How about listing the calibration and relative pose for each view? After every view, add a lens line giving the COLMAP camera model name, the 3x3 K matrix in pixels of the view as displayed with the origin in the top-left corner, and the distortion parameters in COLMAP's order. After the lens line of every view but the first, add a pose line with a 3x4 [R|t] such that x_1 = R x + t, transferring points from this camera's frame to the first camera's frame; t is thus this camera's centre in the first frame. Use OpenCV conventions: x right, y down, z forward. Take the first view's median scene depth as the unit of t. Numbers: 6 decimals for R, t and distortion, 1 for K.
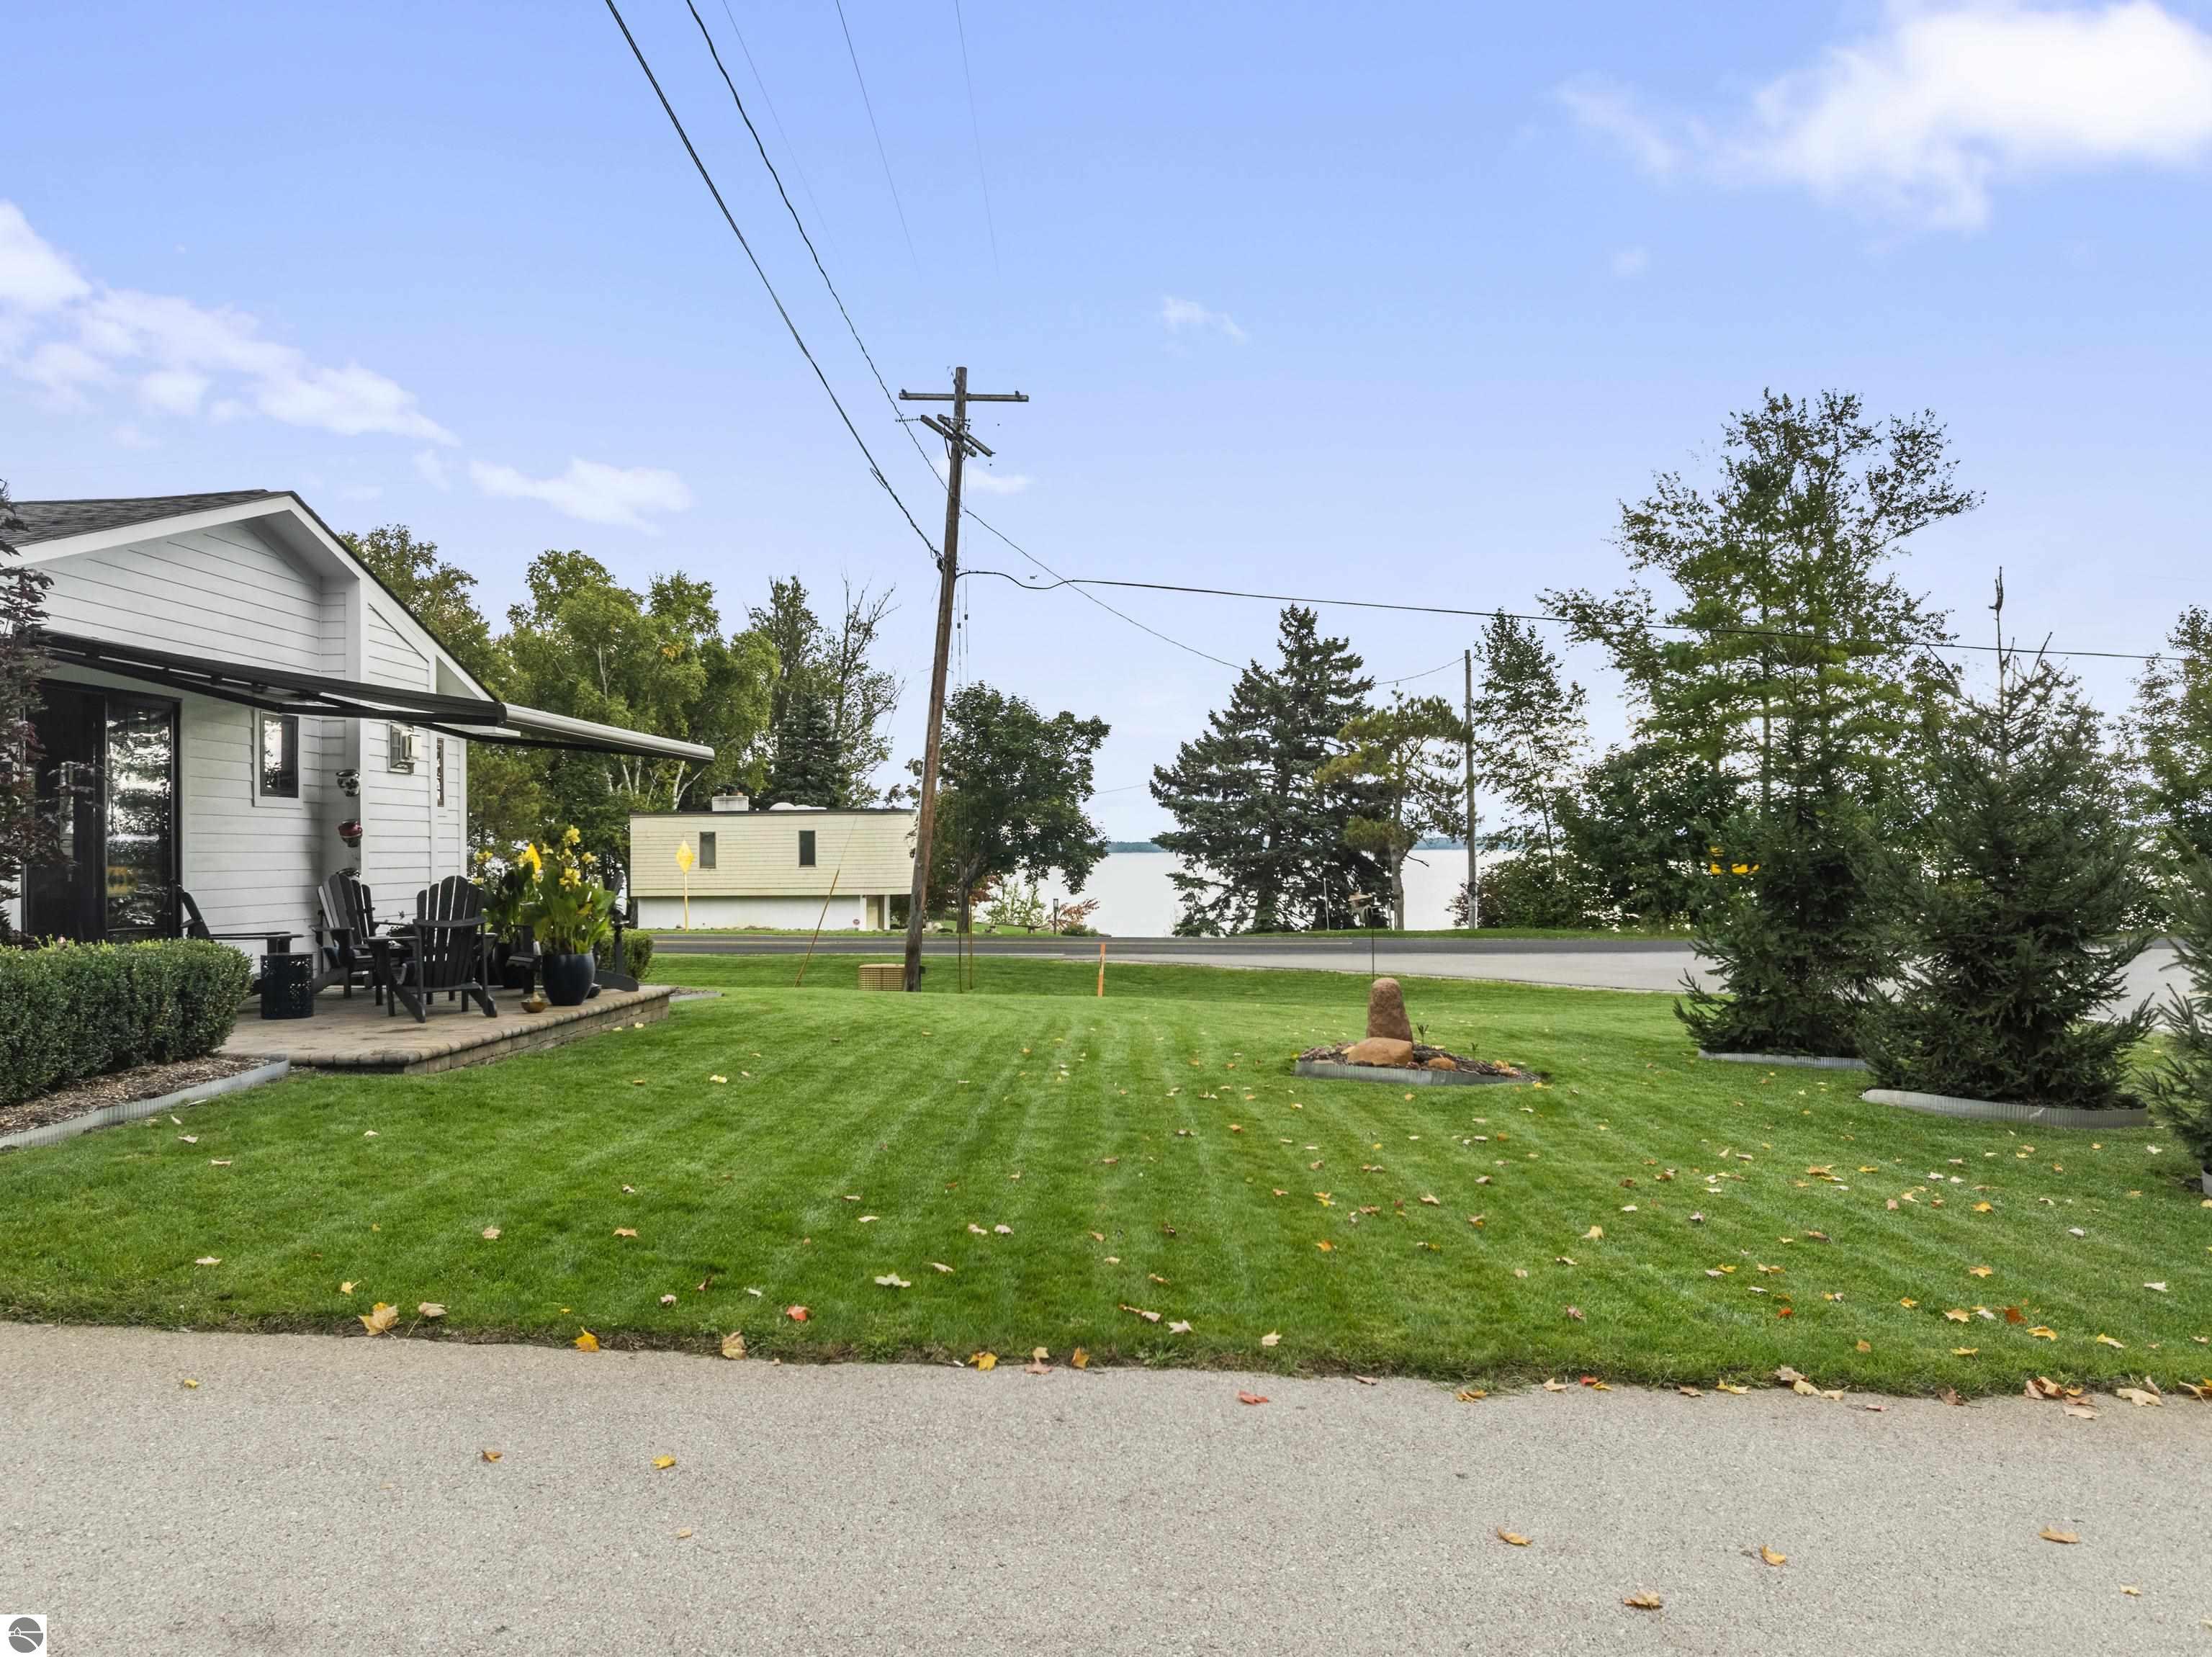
lens RADIAL K [[1560.5, 0, 1111.4], [0, 1560.5, 834.4], [0, 0, 1]] dist [-0.035775, 0.008714]
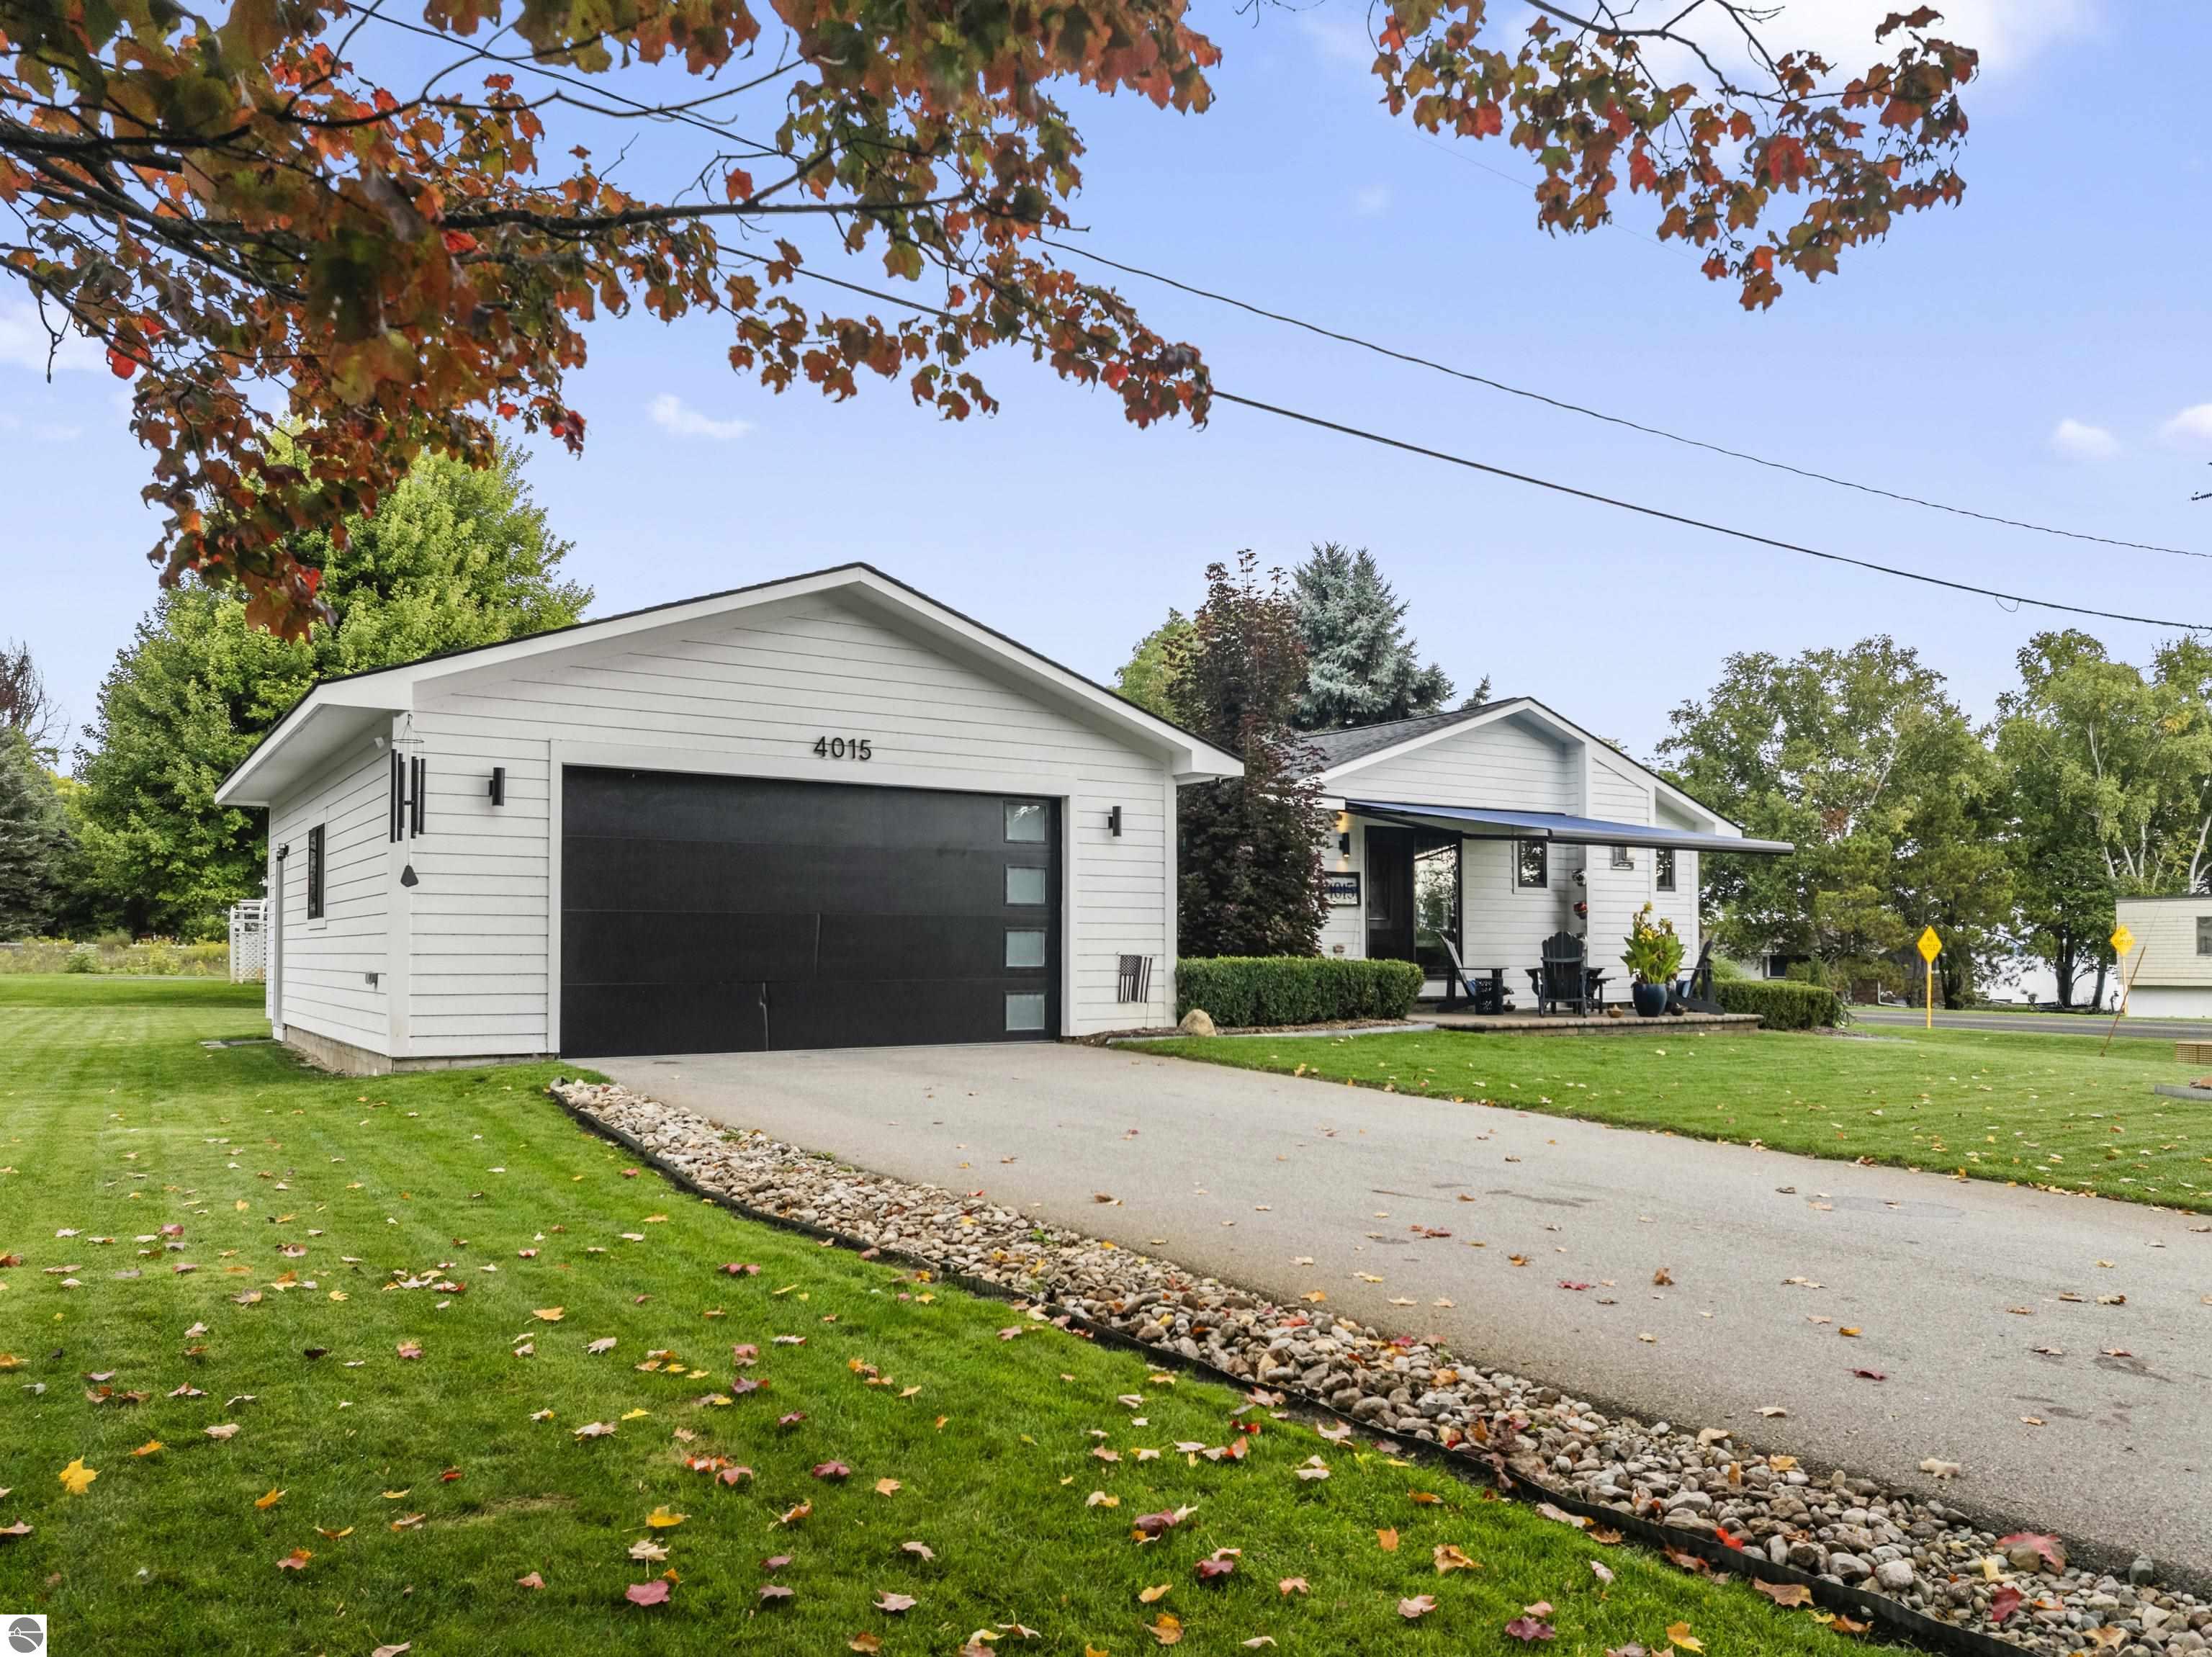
lens RADIAL K [[1560.5, 0, 1111.4], [0, 1560.5, 834.4], [0, 0, 1]] dist [-0.035775, 0.008714]
pose [[0.587042, -0.051308, -0.807929, 0.095367], [0.002618, 0.998105, -0.061483, 0.003510], [0.809553, 0.033978, 0.586063, -0.055281]]
